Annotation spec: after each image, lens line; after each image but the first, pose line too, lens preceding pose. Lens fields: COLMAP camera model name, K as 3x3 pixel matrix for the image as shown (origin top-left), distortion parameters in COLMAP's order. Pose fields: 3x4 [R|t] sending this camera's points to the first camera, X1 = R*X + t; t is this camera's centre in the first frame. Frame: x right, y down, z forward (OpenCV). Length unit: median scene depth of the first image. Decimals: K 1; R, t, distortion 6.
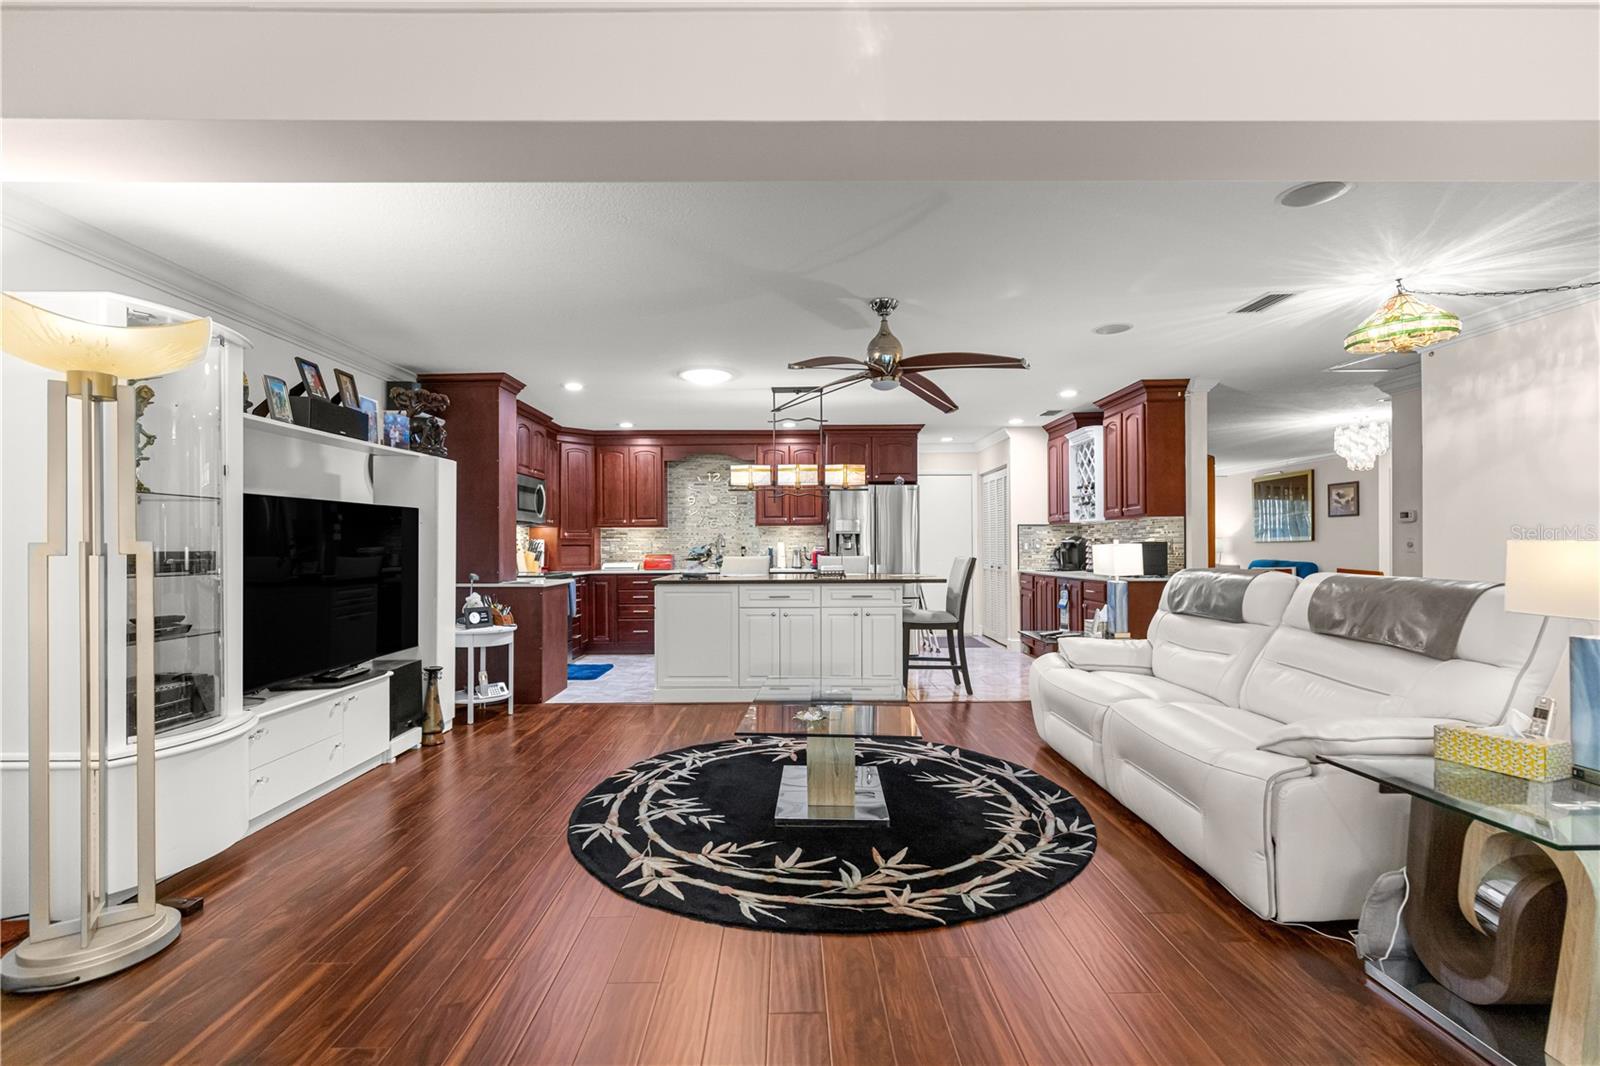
lens RADIAL K [[720.4, 0, 793.4], [0, 720.4, 544.5], [0, 0, 1]] dist [0.008640, -0.001790]
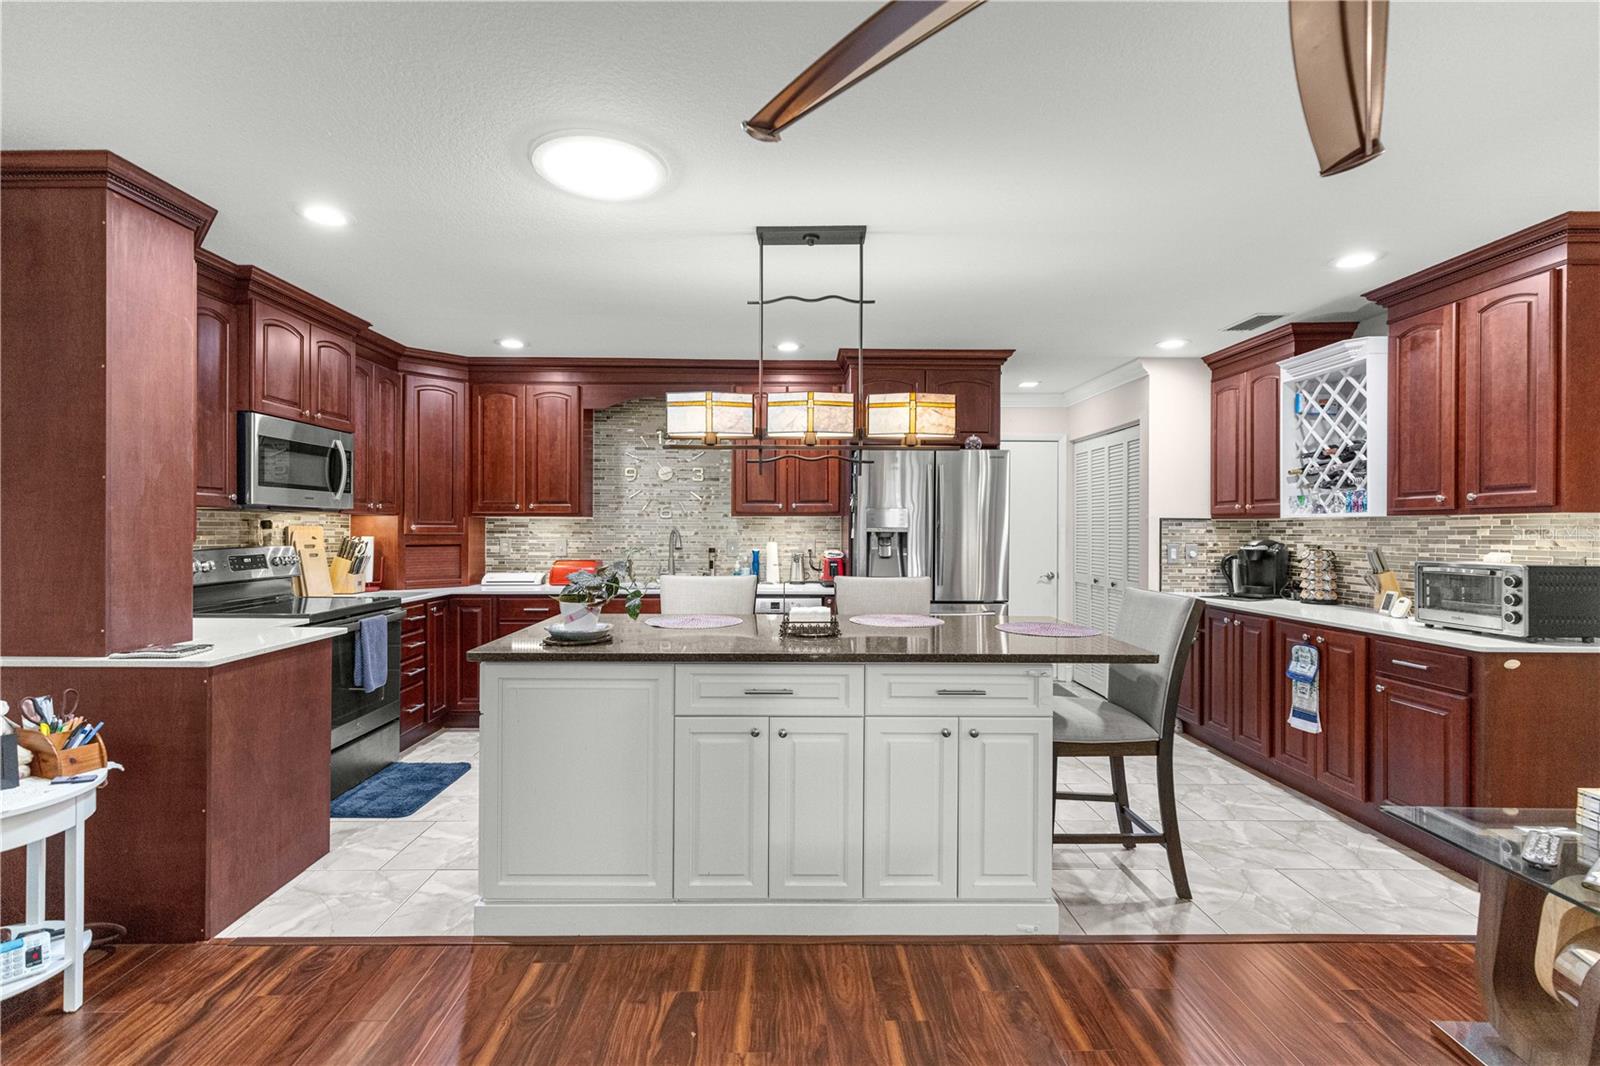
lens RADIAL K [[720.4, 0, 792.2], [0, 720.4, 528.5], [0, 0, 1]] dist [0.008640, -0.001790]
pose [[0.999883, 0.009158, 0.012241, -0.015274], [-0.009212, 0.999948, 0.004356, -0.034915], [-0.012201, -0.004468, 0.999916, 0.732671]]
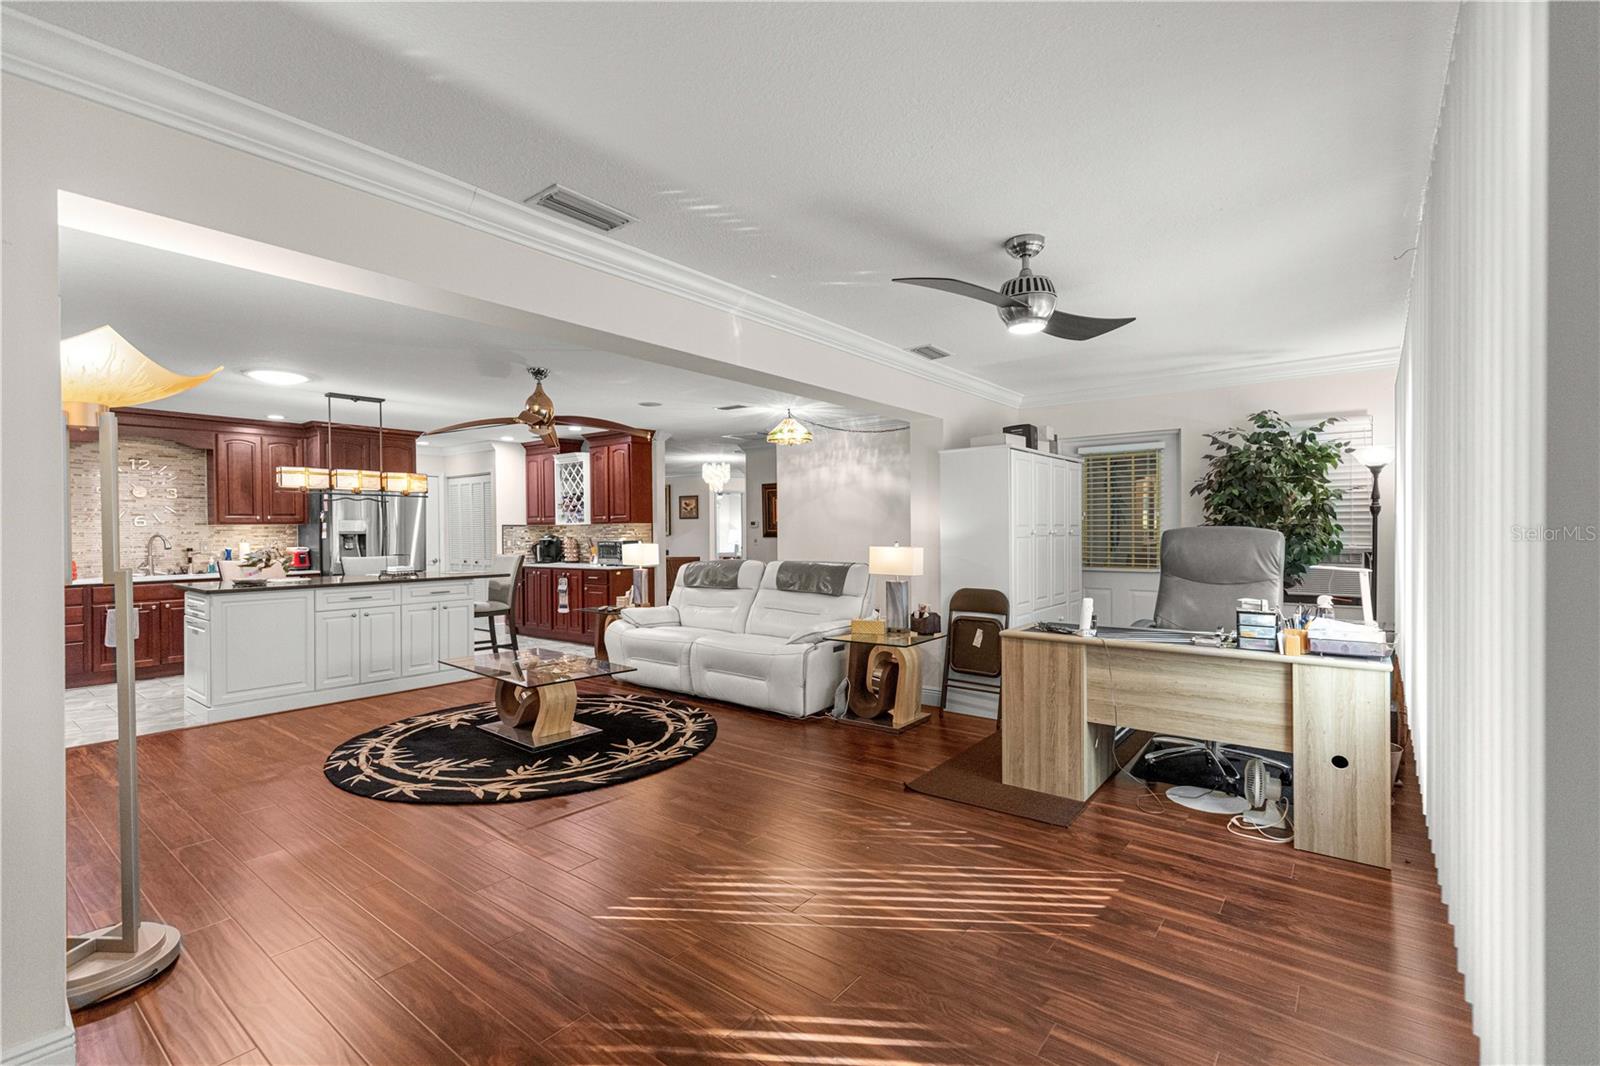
lens RADIAL K [[720.4, 0, 795.8], [0, 720.4, 533.3], [0, 0, 1]] dist [0.008640, -0.001790]
pose [[0.627340, -0.004036, 0.778735, -0.567017], [0.003442, 0.999991, 0.002409, -0.028411], [-0.778738, 0.001169, 0.627348, -0.201519]]
